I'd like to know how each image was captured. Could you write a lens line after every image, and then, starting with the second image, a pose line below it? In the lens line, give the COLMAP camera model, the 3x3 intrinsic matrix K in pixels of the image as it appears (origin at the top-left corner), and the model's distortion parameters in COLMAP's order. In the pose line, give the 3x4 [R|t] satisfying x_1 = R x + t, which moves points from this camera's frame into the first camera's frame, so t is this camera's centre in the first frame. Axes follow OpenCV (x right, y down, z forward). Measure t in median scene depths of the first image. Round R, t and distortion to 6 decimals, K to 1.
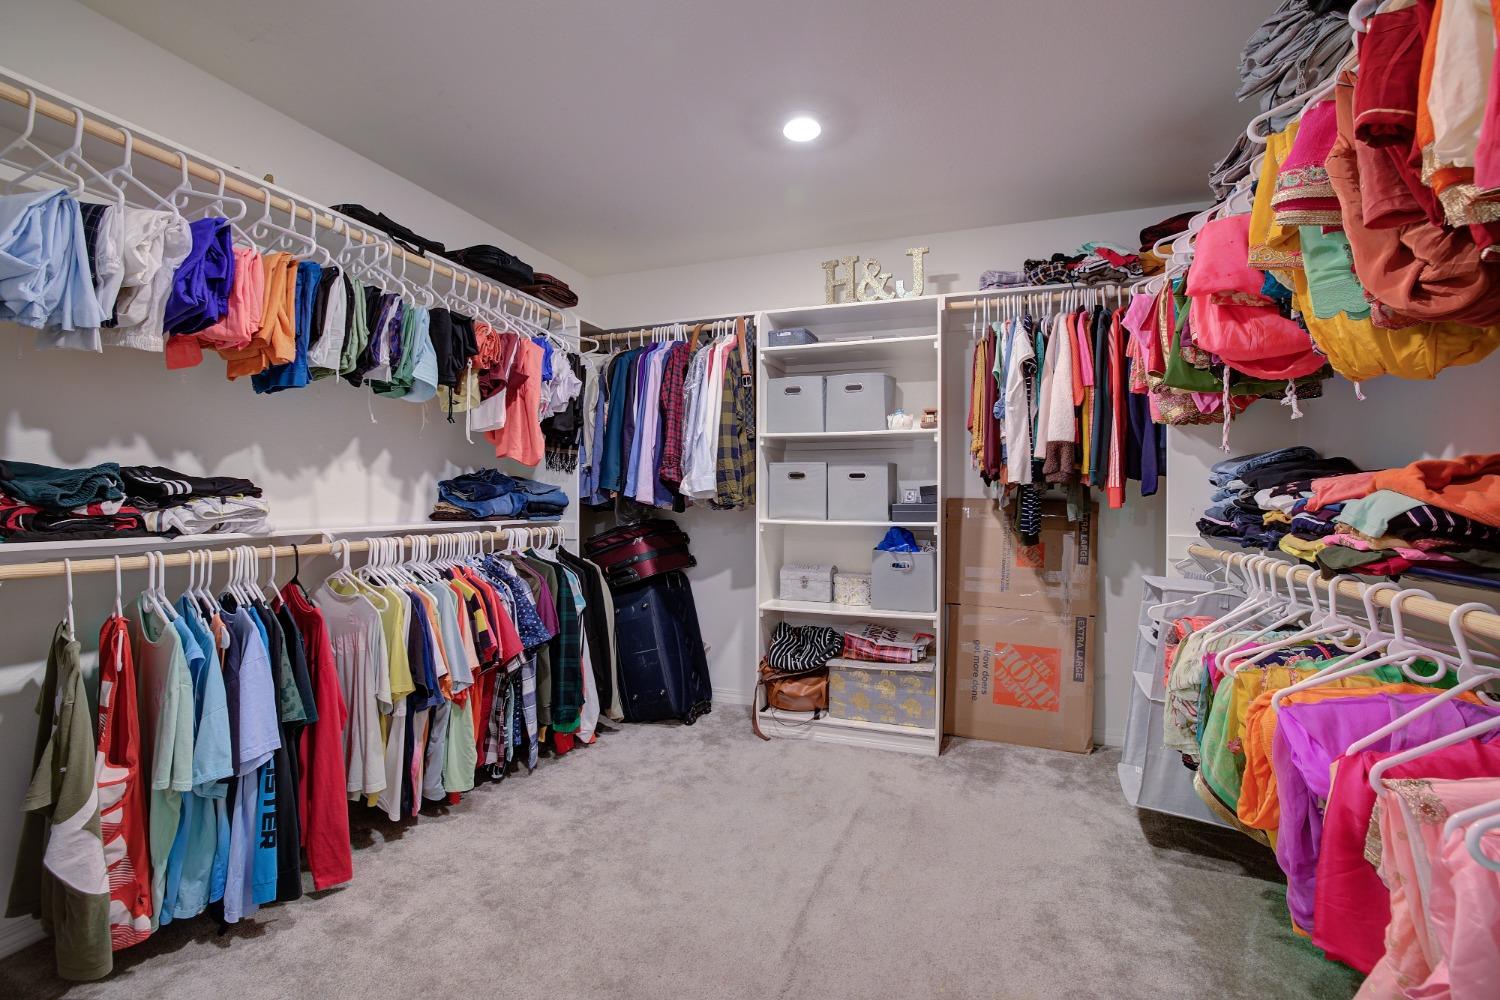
lens RADIAL K [[647.7, 0, 748.8], [0, 647.7, 498.6], [0, 0, 1]] dist [-0.038771, 0.008107]
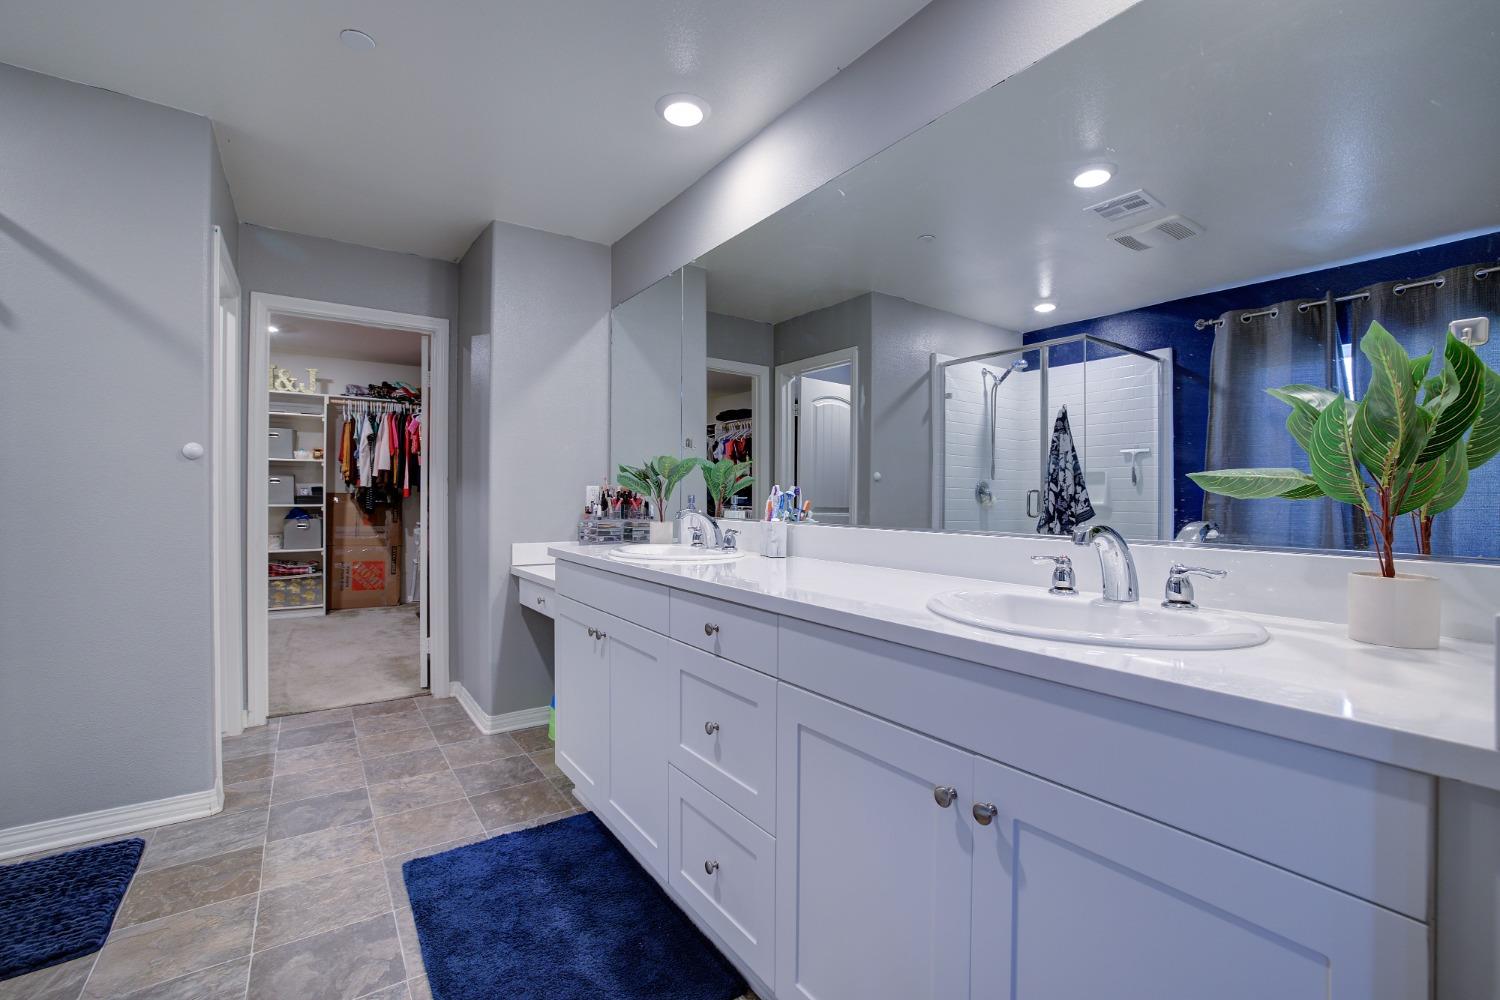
lens RADIAL K [[647.7, 0, 763.4], [0, 647.7, 494.4], [0, 0, 1]] dist [-0.038771, 0.008107]
pose [[0.558506, 0.002254, 0.829497, -0.619880], [-0.004350, 0.999991, 0.000211, -0.002461], [-0.829489, -0.003726, 0.558511, -1.328053]]
